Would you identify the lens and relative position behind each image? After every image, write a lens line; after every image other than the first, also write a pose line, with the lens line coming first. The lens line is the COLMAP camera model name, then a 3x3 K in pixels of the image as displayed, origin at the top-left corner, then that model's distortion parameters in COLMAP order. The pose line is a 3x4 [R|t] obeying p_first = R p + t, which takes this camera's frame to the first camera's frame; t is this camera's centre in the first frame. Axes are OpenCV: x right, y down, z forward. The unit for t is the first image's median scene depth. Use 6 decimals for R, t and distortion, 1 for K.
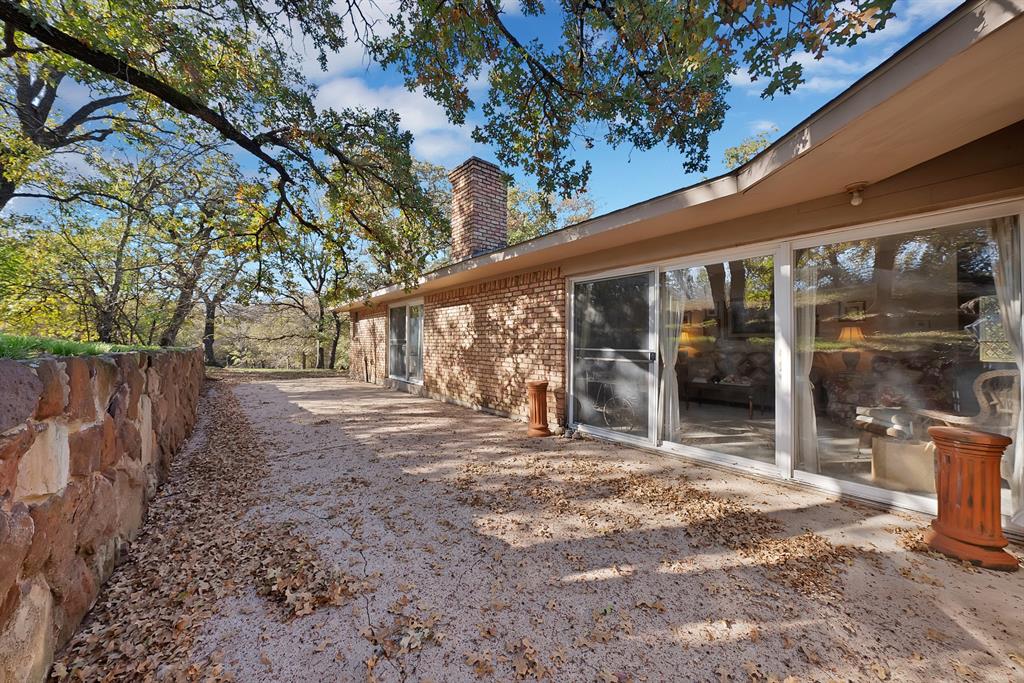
lens RADIAL K [[362.4, 0, 511.2], [0, 362.4, 333.8], [0, 0, 1]] dist [-0.025465, 0.003944]
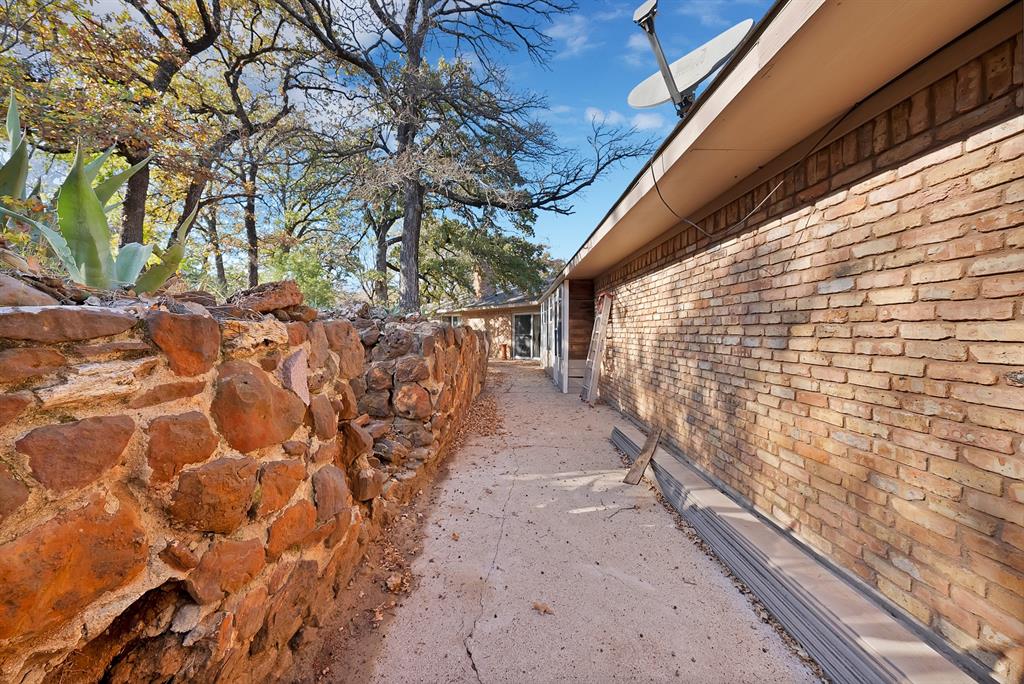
lens RADIAL K [[362.4, 0, 511.2], [0, 362.4, 334.3], [0, 0, 1]] dist [-0.025465, 0.003944]
pose [[0.999990, 0.001181, 0.004393, 0.111716], [-0.001291, 0.999685, 0.025060, -0.036950], [-0.004362, -0.025065, 0.999676, -2.214345]]
